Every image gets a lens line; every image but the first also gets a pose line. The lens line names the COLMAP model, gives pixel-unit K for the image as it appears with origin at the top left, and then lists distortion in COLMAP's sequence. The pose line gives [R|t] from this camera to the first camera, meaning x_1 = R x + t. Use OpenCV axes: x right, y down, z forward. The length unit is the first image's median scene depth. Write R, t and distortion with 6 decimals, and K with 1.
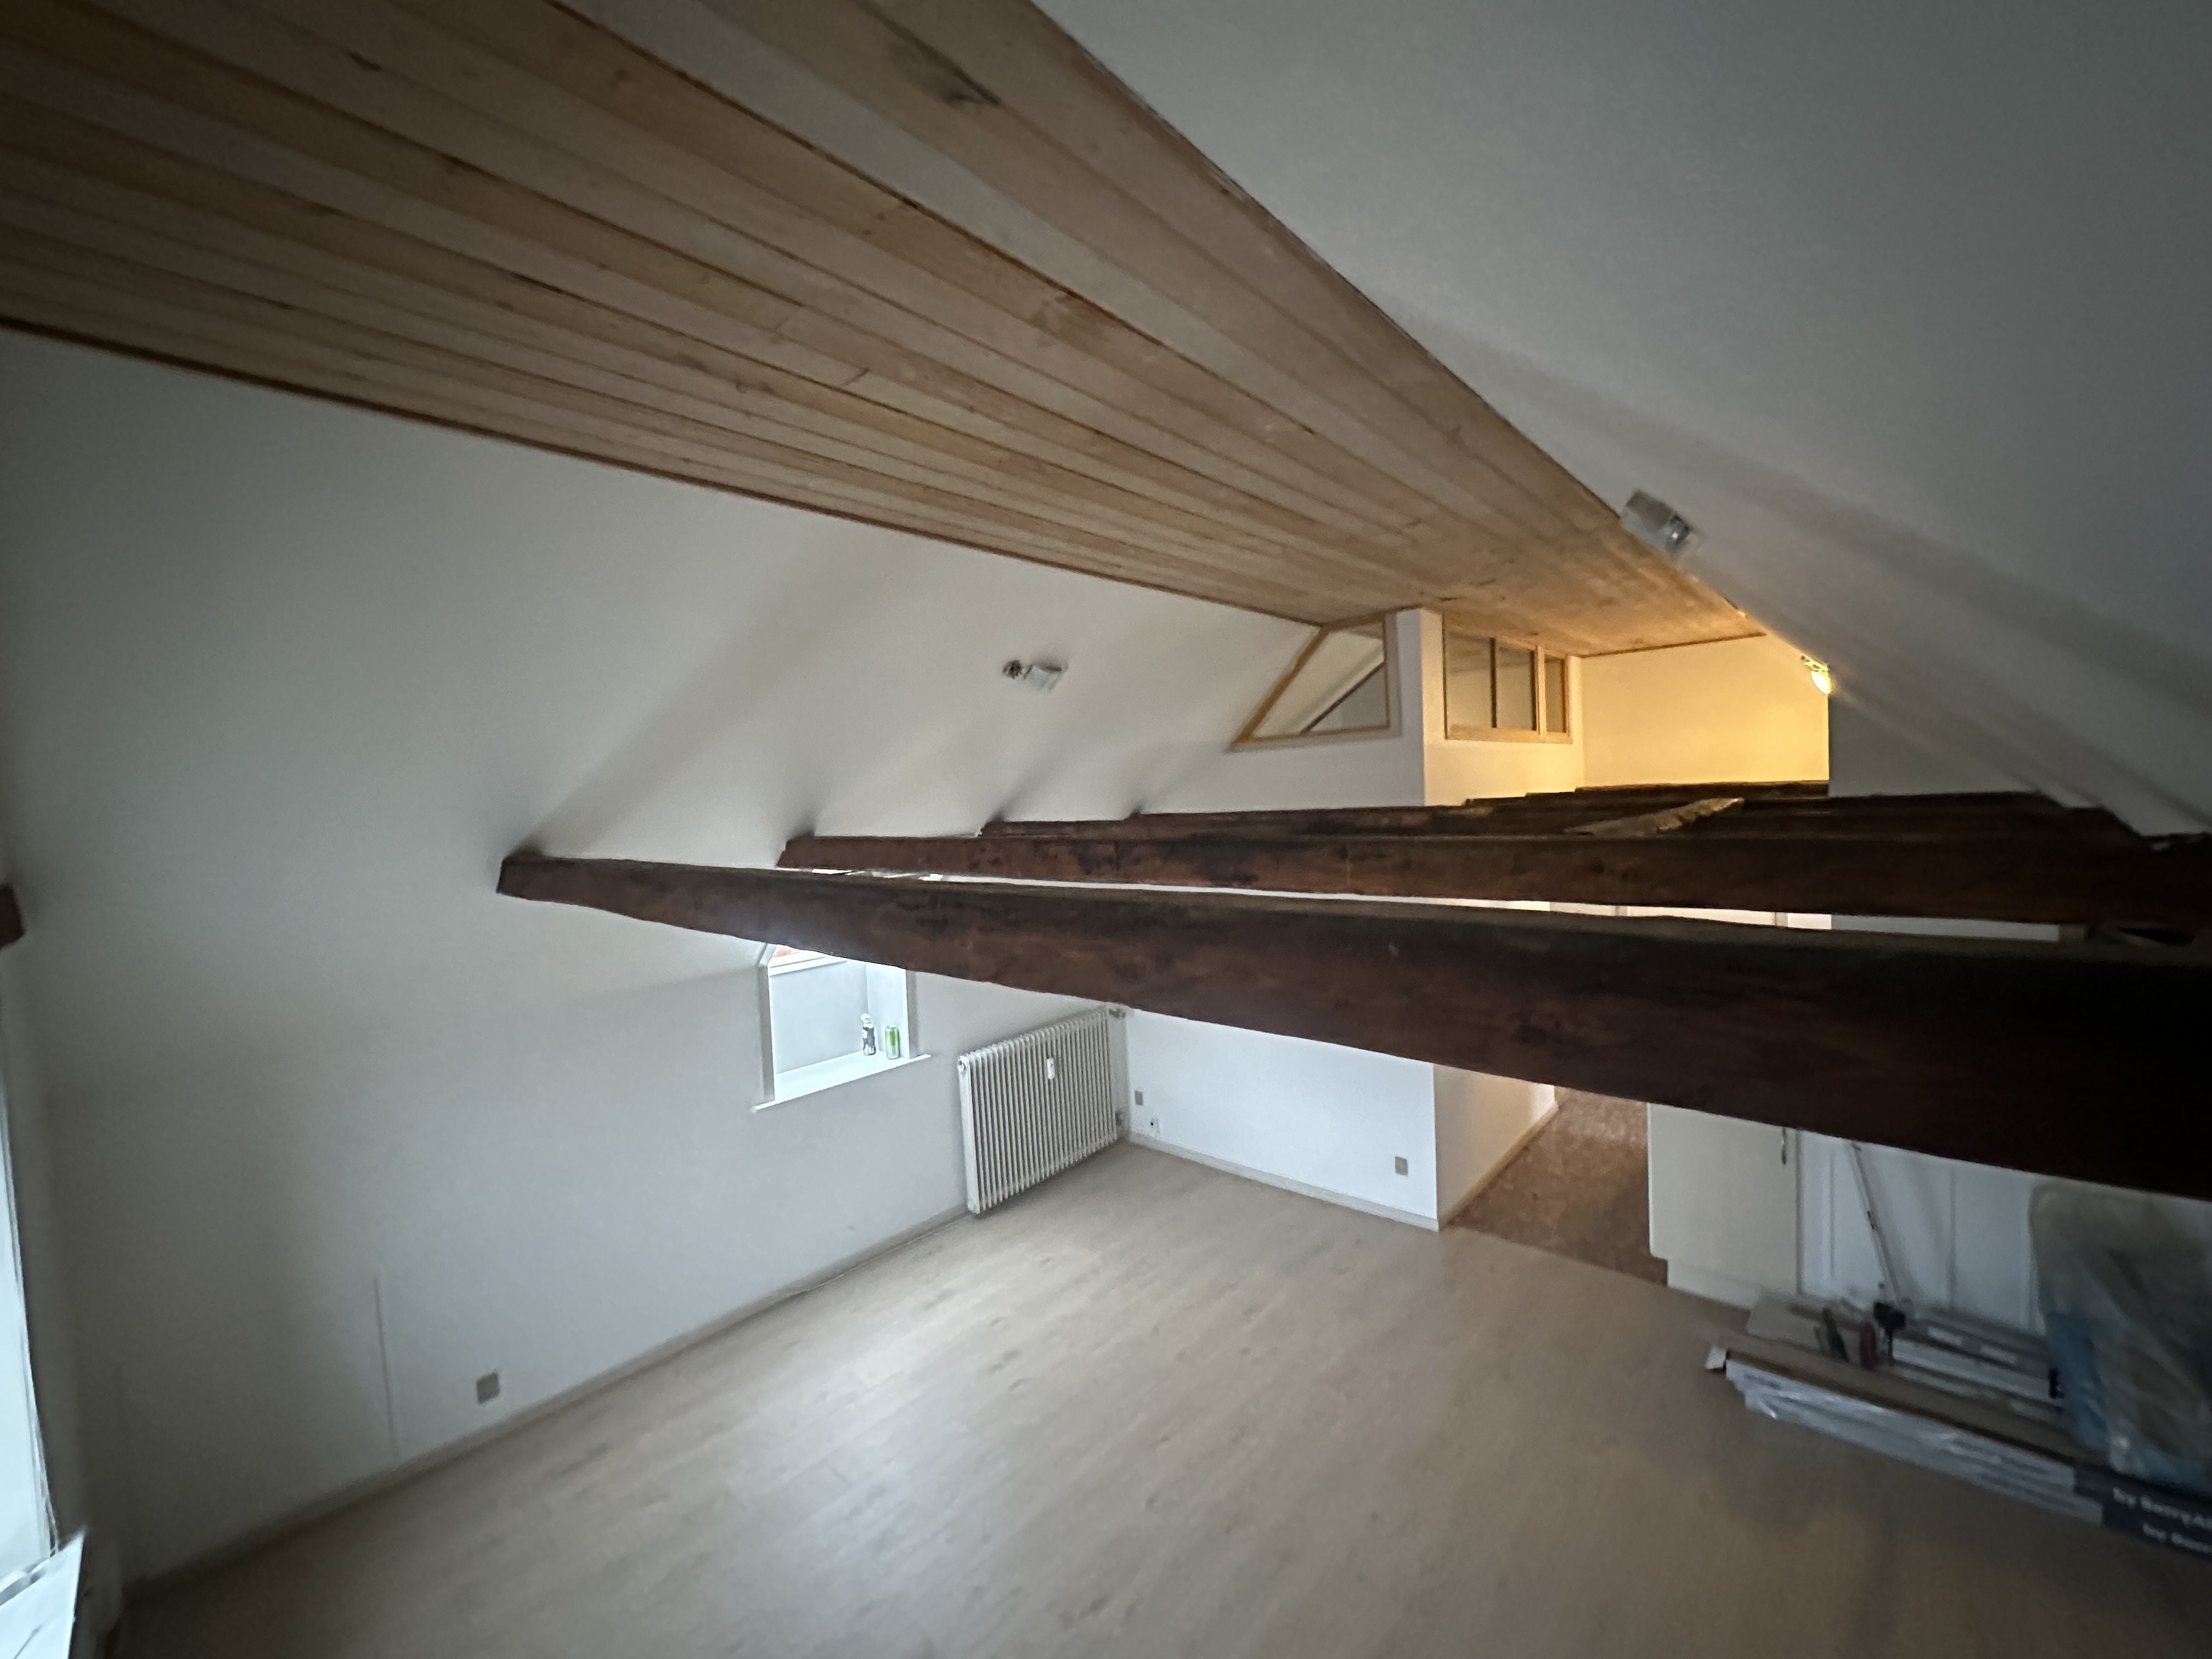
lens RADIAL K [[879.2, 0, 1106.0], [0, 879.2, 829.5], [0, 0, 1]] dist [-0.000538, 0.000128]
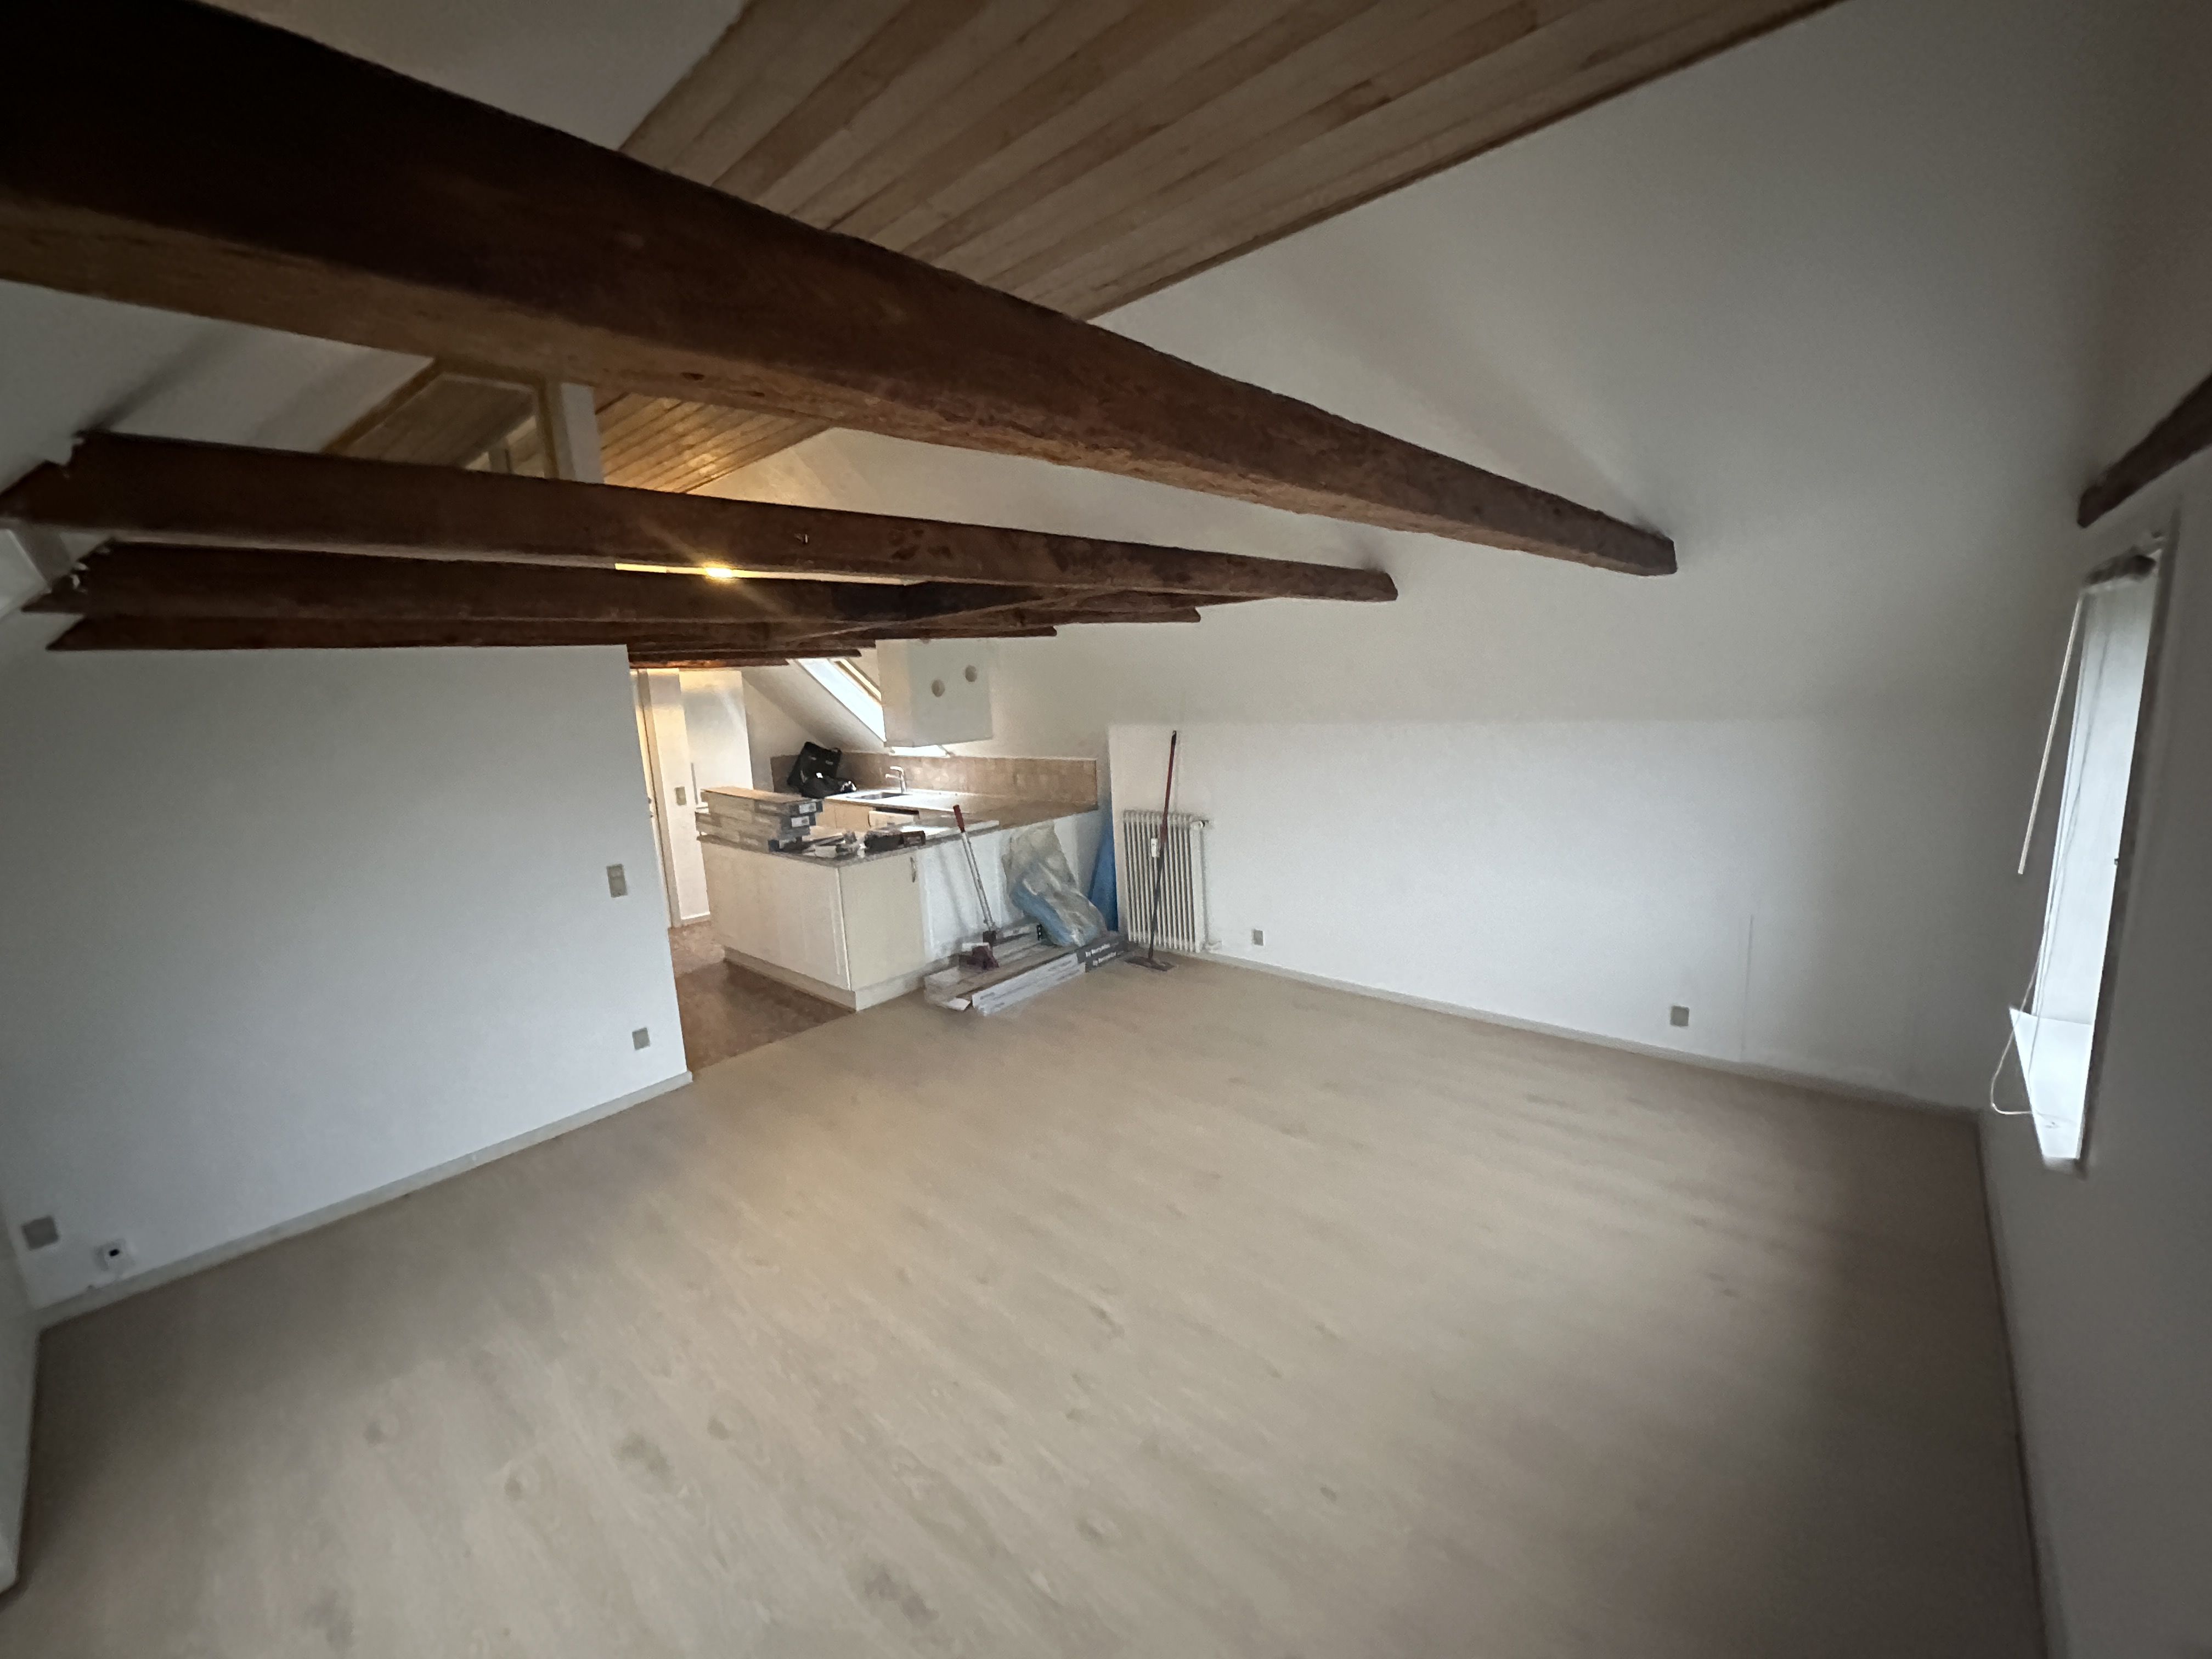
lens RADIAL K [[884.4, 0, 1106.0], [0, 884.4, 829.5], [0, 0, 1]] dist [-0.000405, -0.000009]
pose [[0.004666, -0.130292, 0.991465, -0.742168], [0.098853, 0.986679, 0.129198, 0.152433], [-0.995091, 0.097407, 0.017483, 0.714212]]
